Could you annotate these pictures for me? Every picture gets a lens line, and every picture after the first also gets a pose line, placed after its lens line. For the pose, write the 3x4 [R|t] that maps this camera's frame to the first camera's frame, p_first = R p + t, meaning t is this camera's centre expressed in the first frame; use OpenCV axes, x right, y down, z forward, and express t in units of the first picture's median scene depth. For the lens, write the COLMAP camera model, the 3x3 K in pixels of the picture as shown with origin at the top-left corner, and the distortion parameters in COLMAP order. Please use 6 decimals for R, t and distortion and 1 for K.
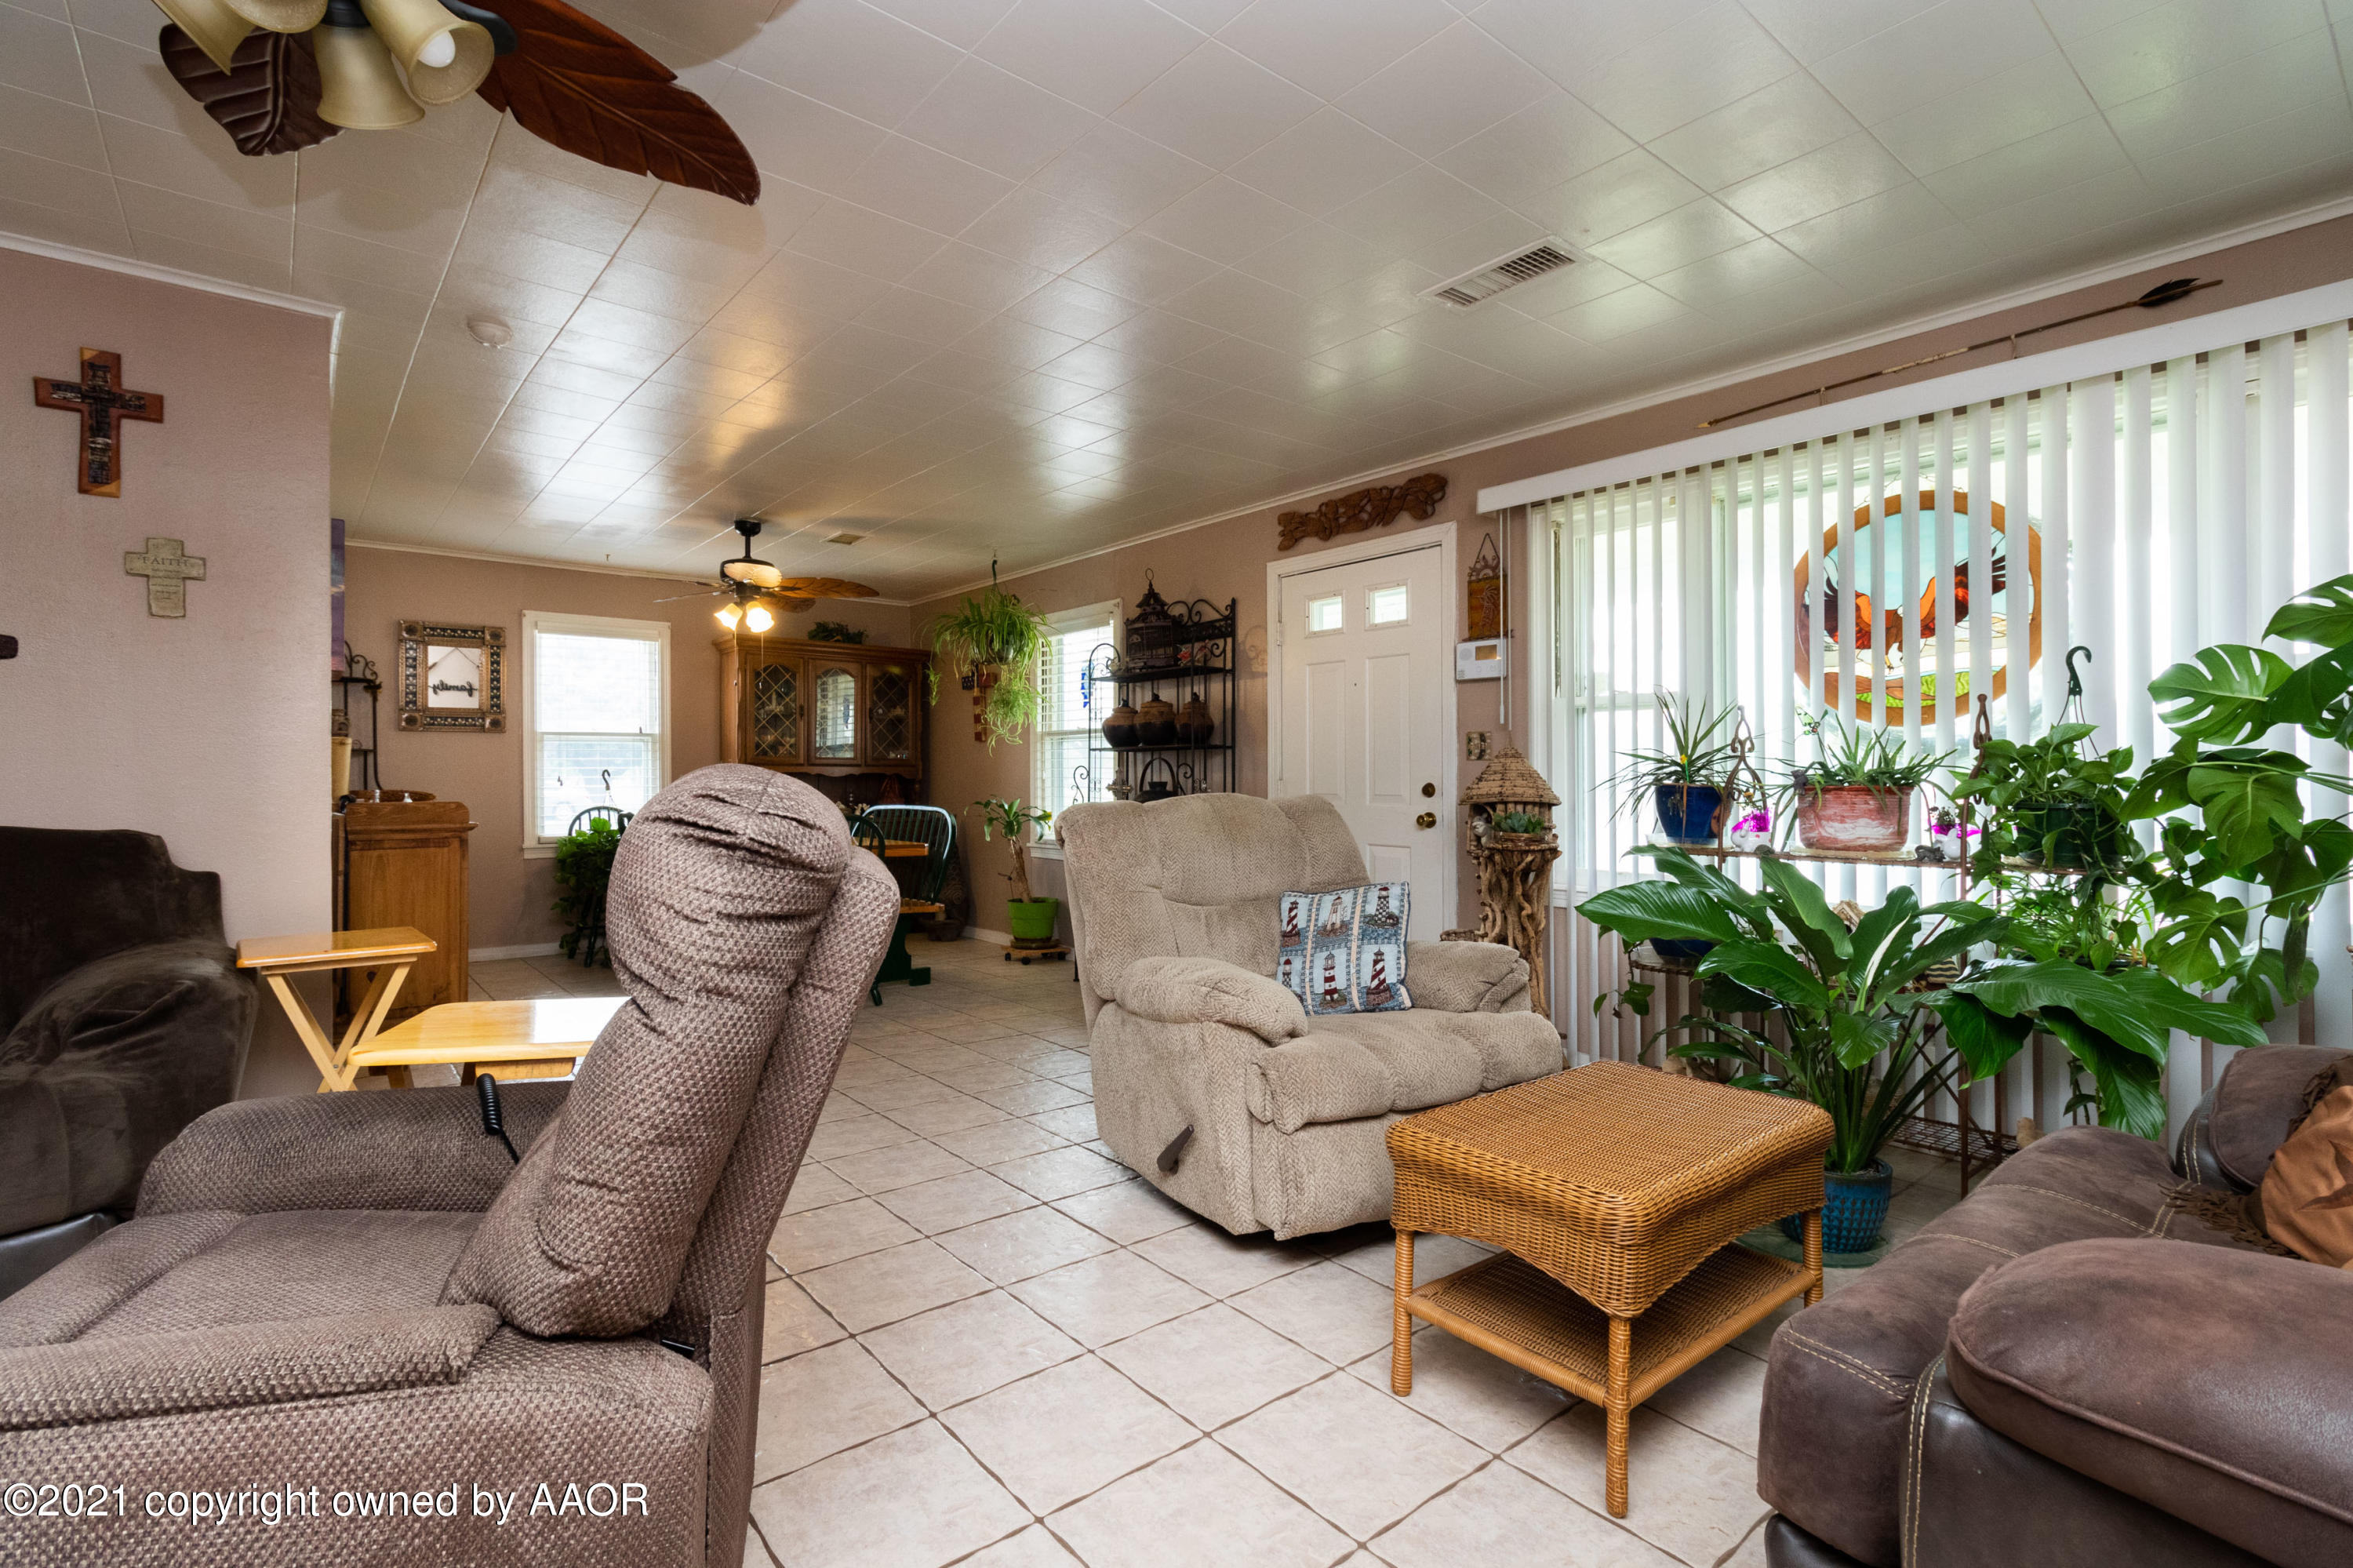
lens RADIAL K [[1087.8, 0, 1163.5], [0, 1087.8, 772.4], [0, 0, 1]] dist [0.005392, 0.001060]
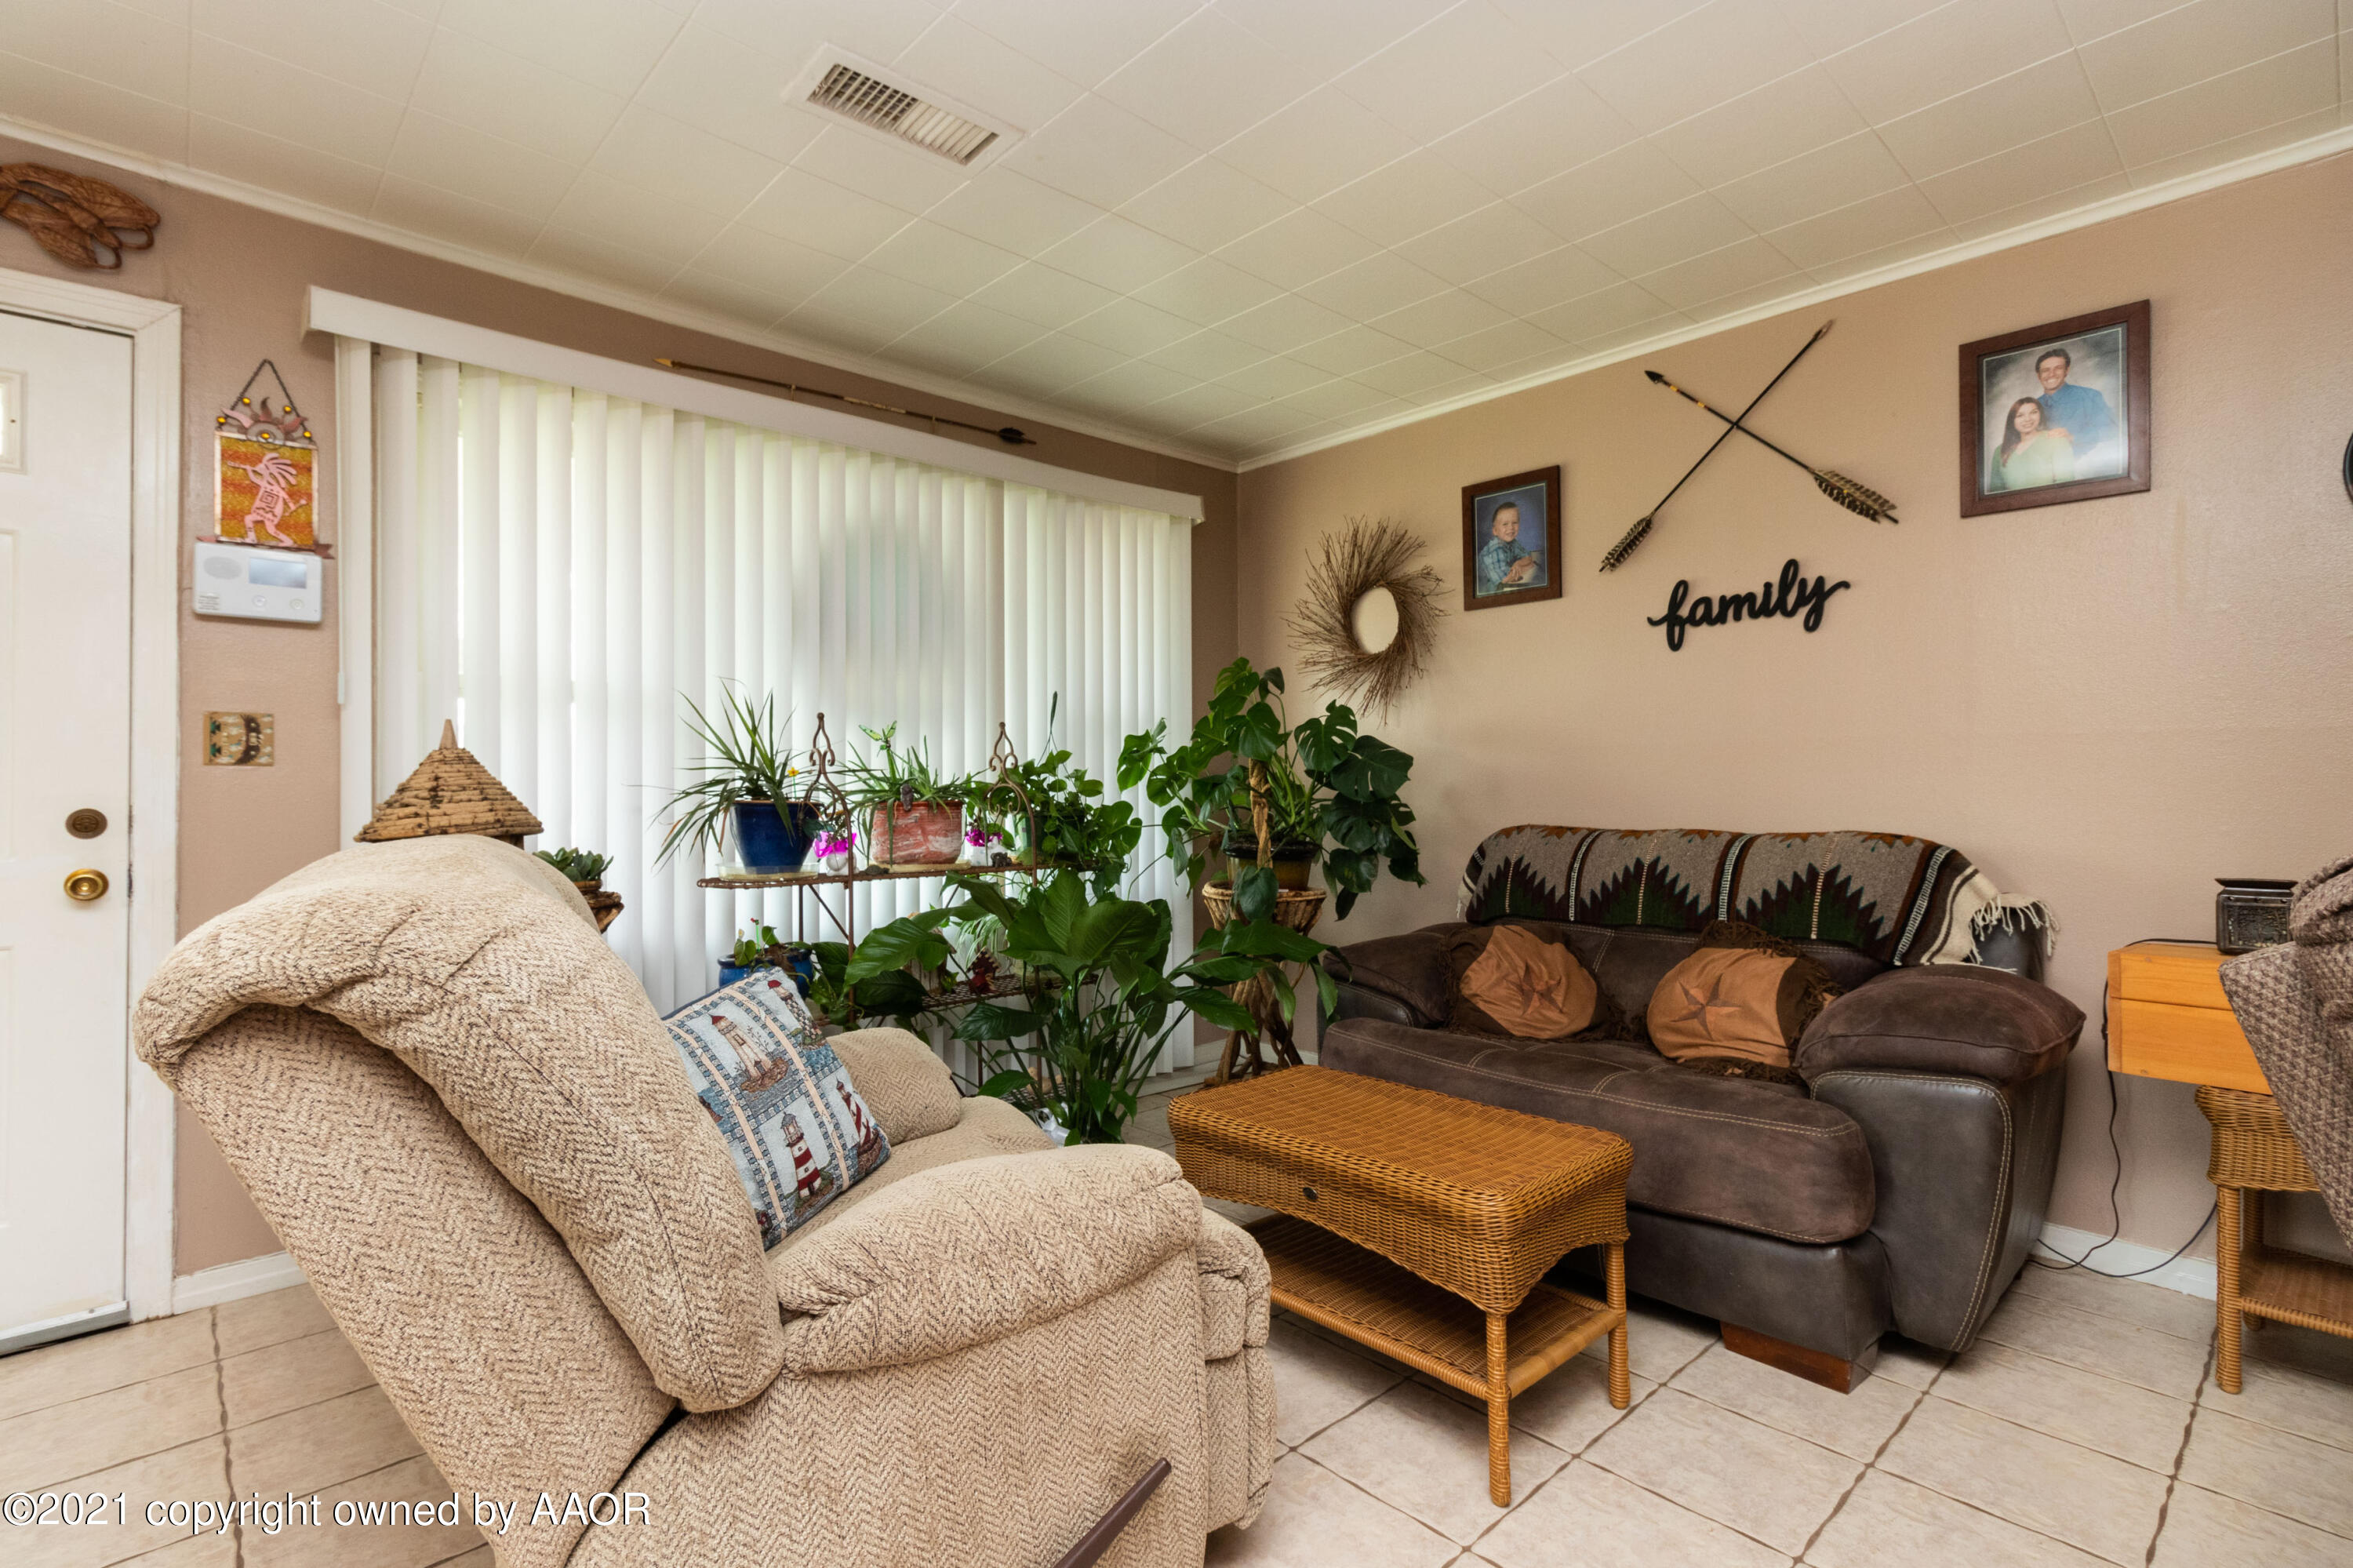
lens RADIAL K [[1087.8, 0, 1163.5], [0, 1087.8, 772.4], [0, 0, 1]] dist [0.005392, 0.001060]
pose [[-0.045398, 0.011748, 0.998900, -0.210500], [-0.001813, 0.999928, -0.011842, -0.001528], [-0.998967, -0.002348, -0.045373, 0.421331]]
